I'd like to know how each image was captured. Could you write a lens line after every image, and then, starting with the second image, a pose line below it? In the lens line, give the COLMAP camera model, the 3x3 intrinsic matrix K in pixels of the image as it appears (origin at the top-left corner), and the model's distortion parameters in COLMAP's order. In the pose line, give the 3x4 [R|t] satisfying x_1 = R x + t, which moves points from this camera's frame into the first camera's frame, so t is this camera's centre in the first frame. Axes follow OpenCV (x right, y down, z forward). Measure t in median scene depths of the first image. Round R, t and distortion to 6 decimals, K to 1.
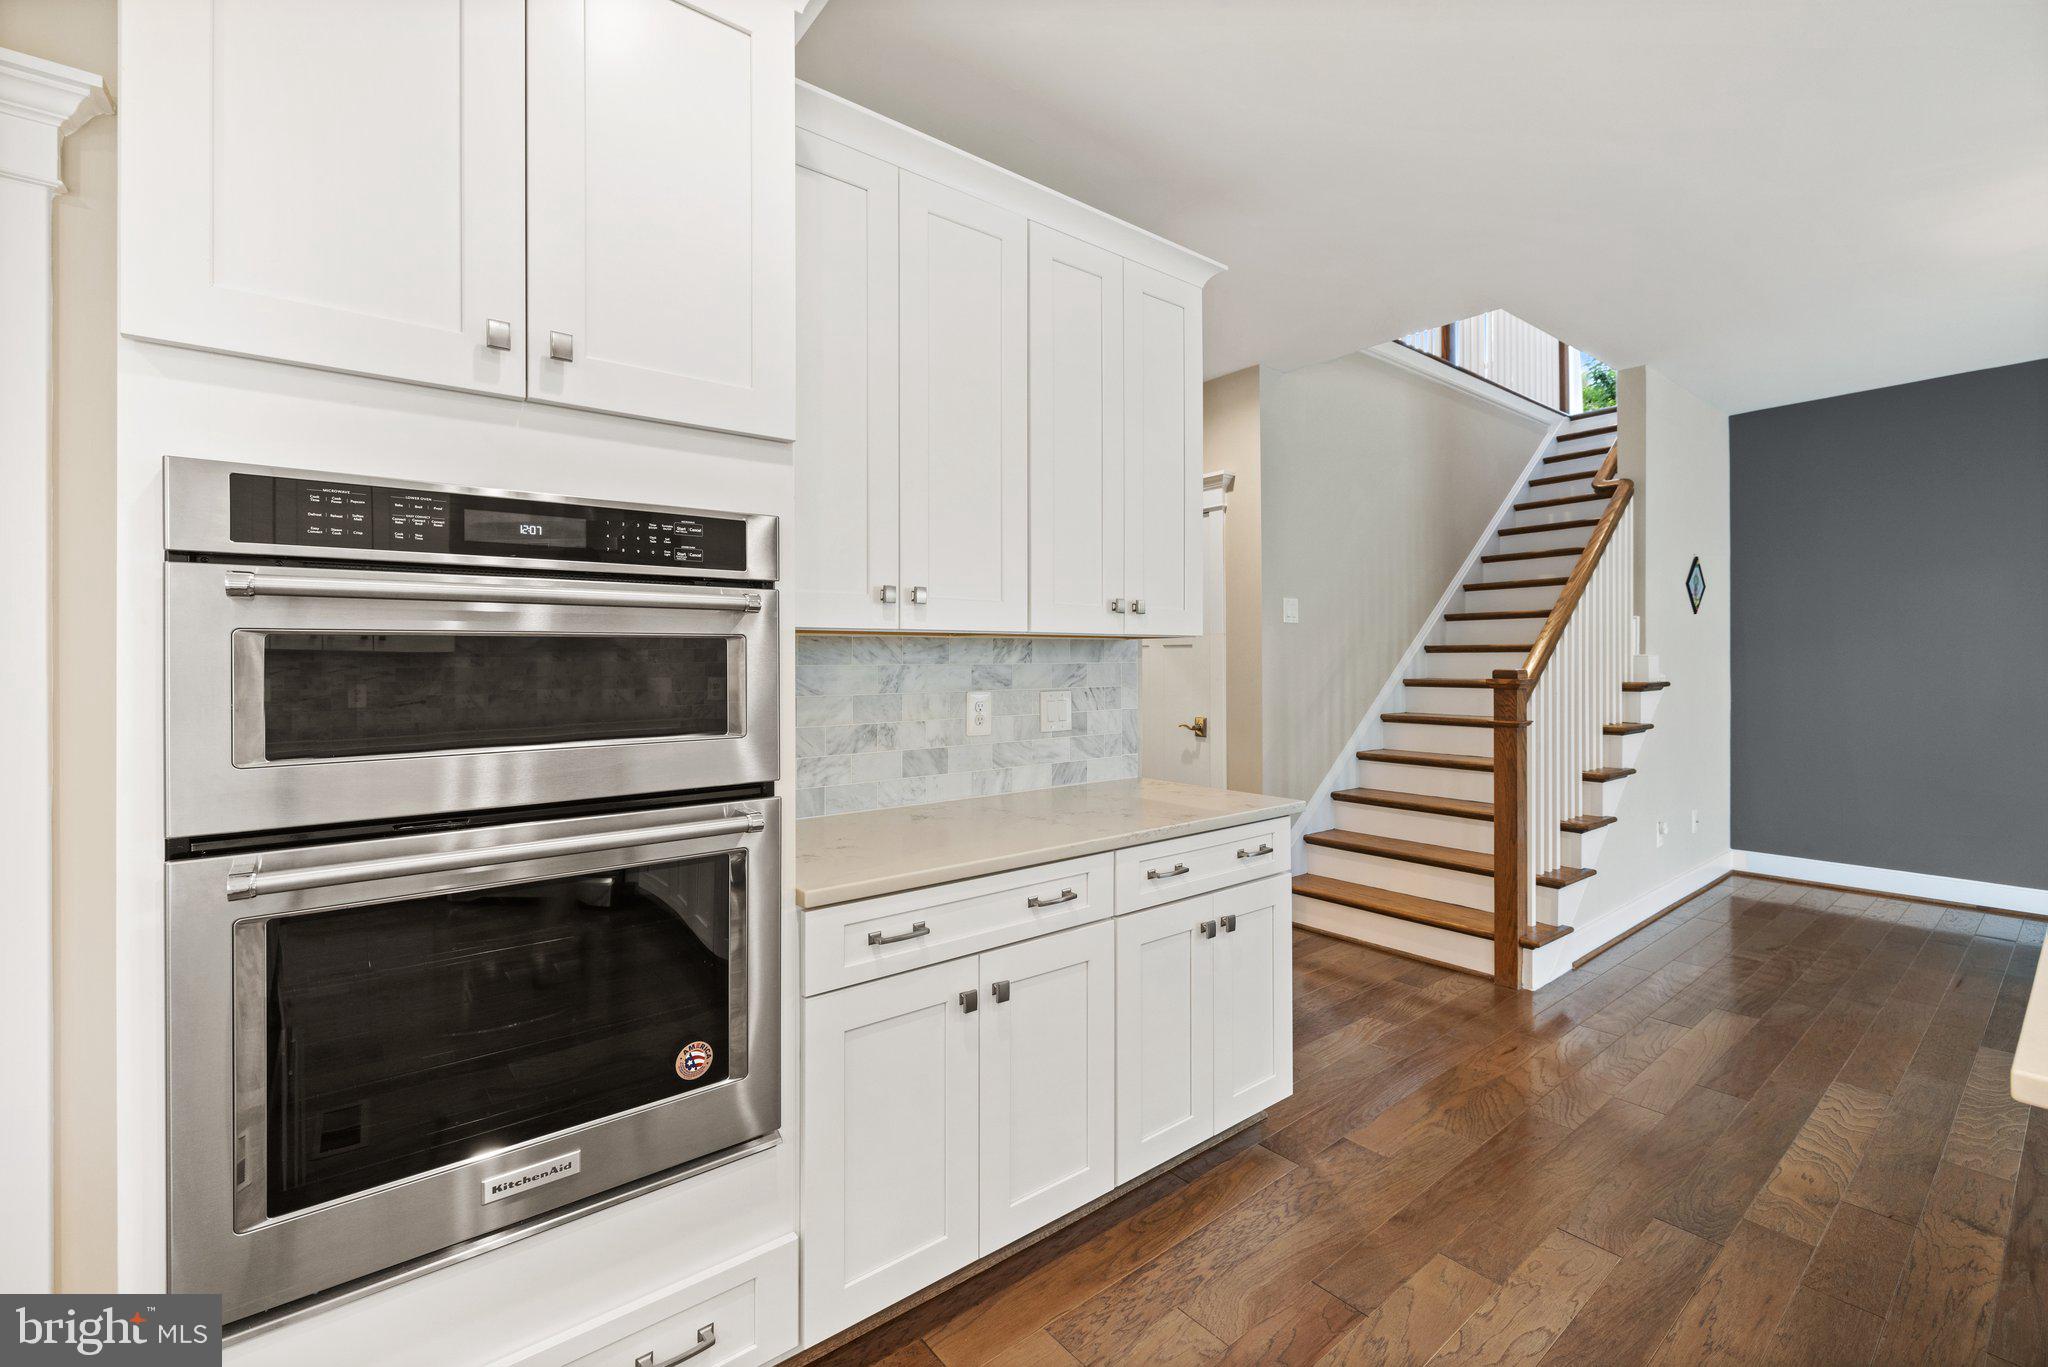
lens RADIAL K [[861.3, 0, 1012.9], [0, 861.3, 667.1], [0, 0, 1]] dist [-0.001186, 0.000284]
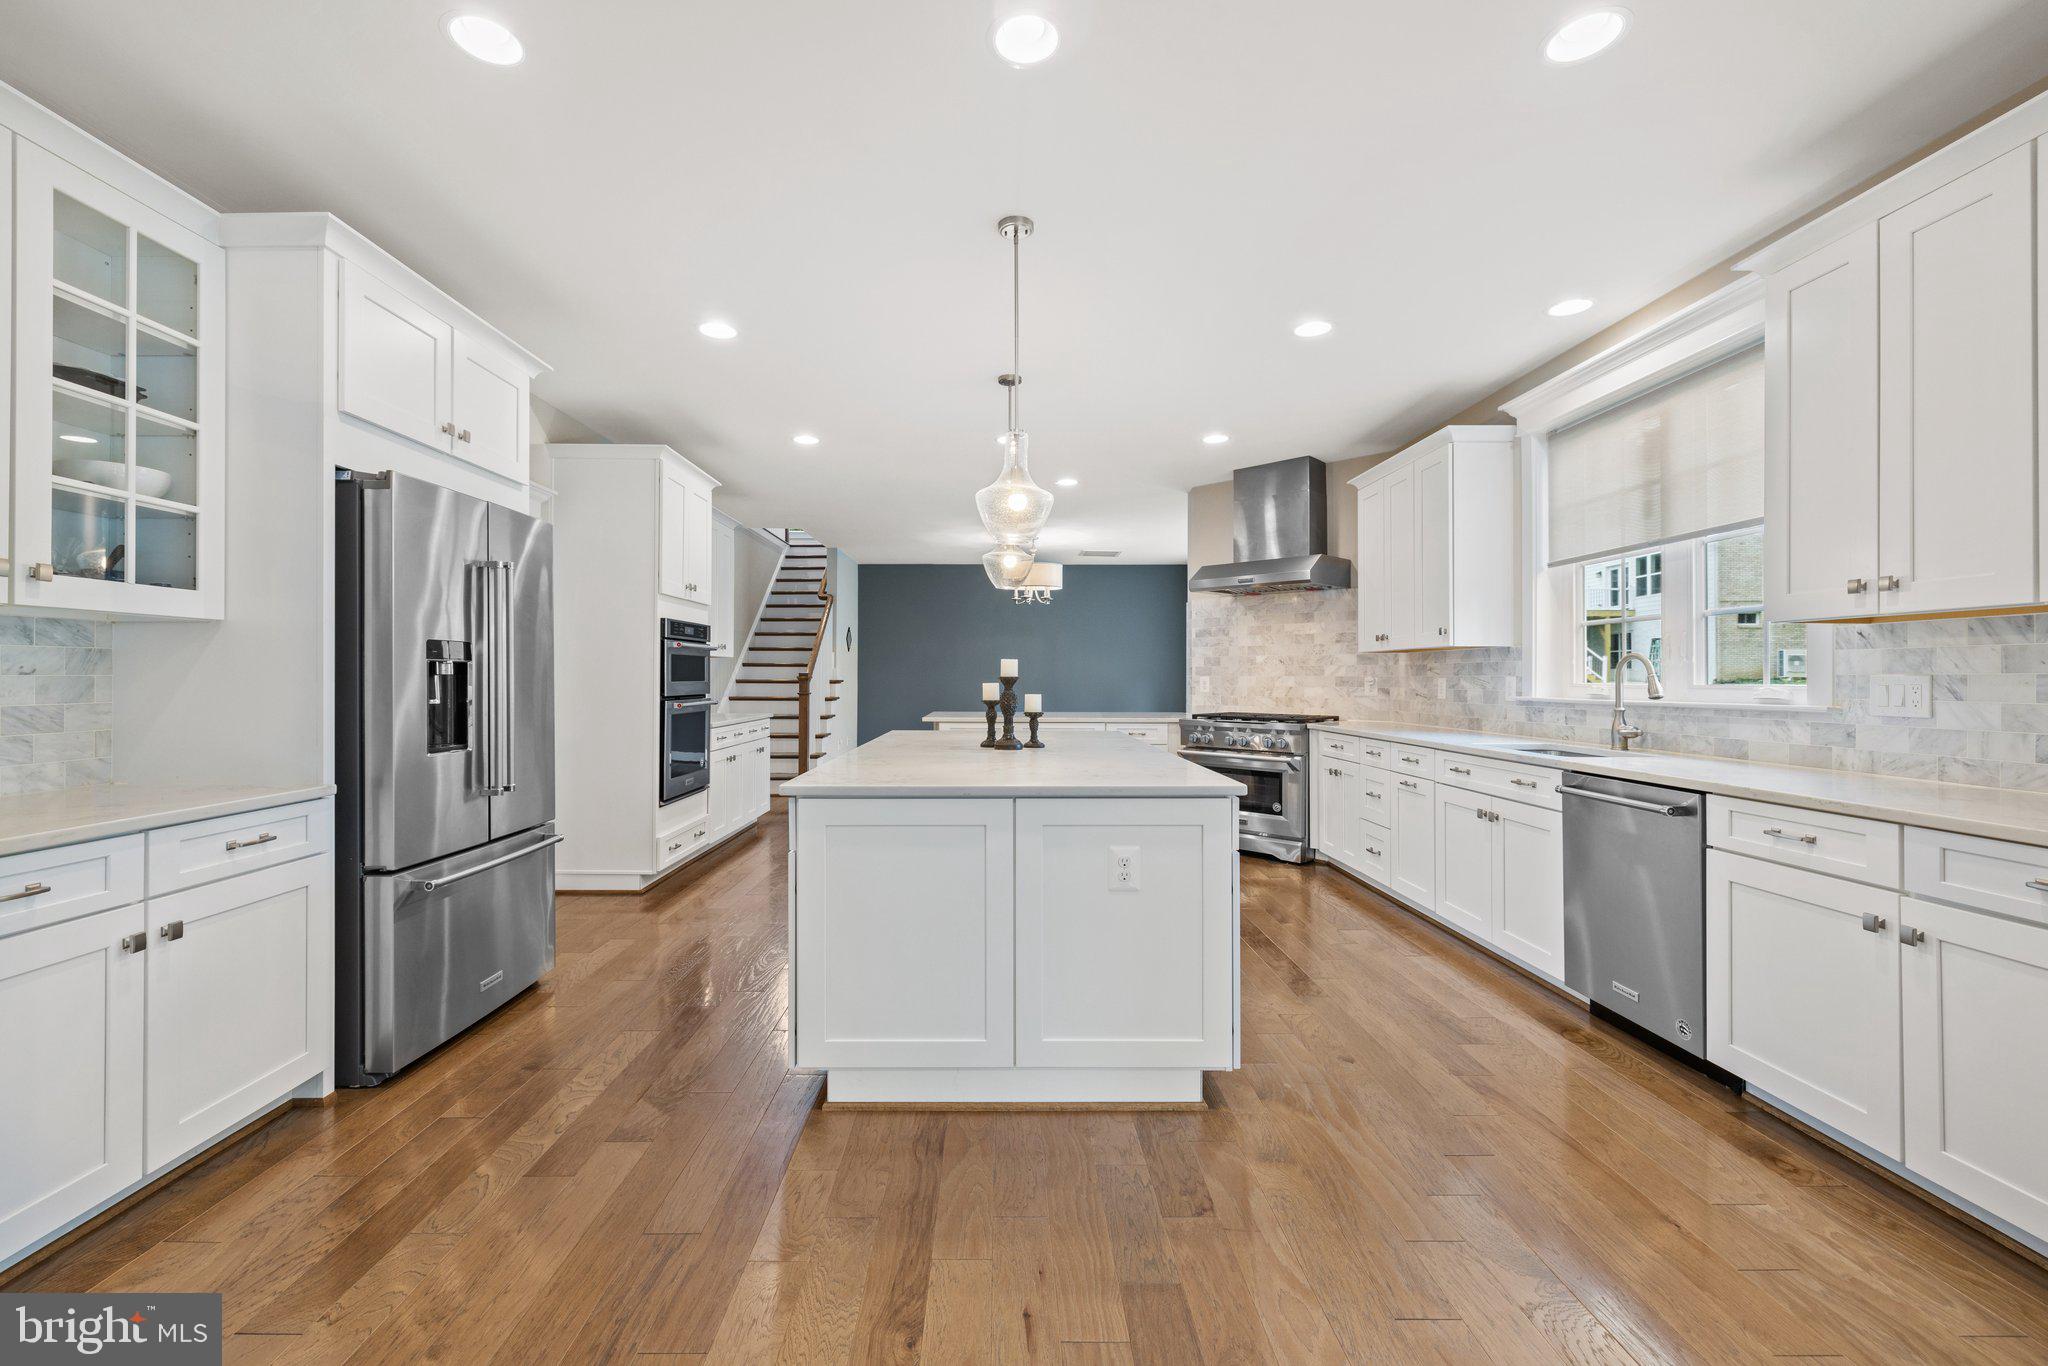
lens RADIAL K [[861.3, 0, 1002.8], [0, 861.3, 669.8], [0, 0, 1]] dist [-0.001186, 0.000284]
pose [[0.615126, 0.015618, 0.788275, -1.512403], [-0.002288, 0.999835, -0.018024, 0.054485], [-0.788426, 0.009284, 0.615060, -1.461303]]
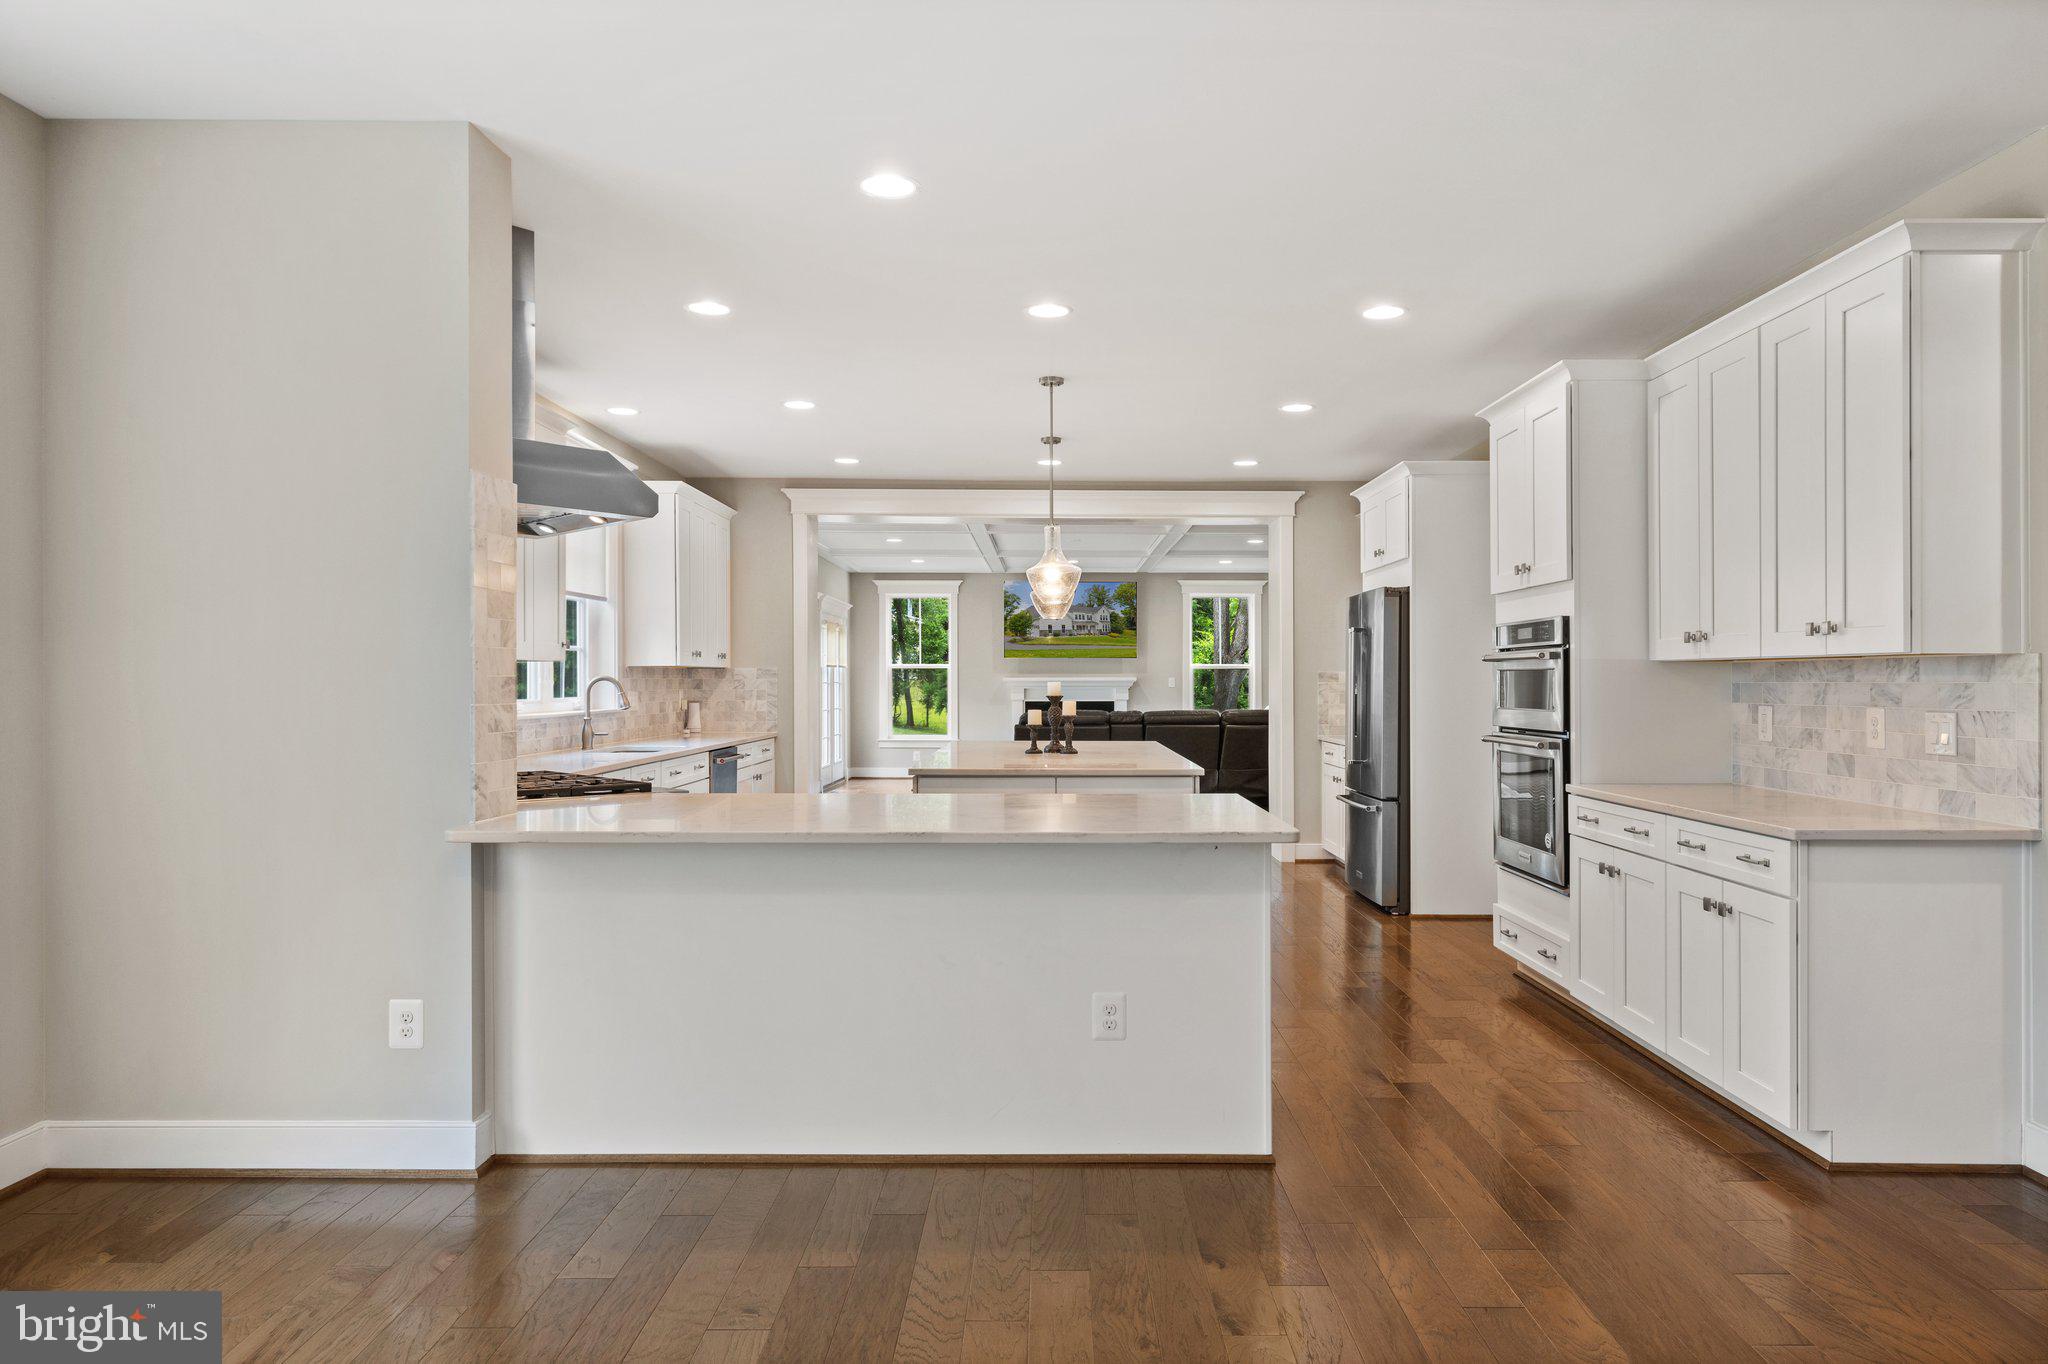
lens RADIAL K [[1250.4, 0, 1049.4], [0, 1250.4, 669.5], [0, 0, 1]] dist [-0.004535, 0.000470]
pose [[-0.618296, -0.002255, -0.785942, 1.876972], [-0.002363, 0.999997, -0.001011, -0.016691], [0.785941, 0.001232, -0.618300, 1.169818]]
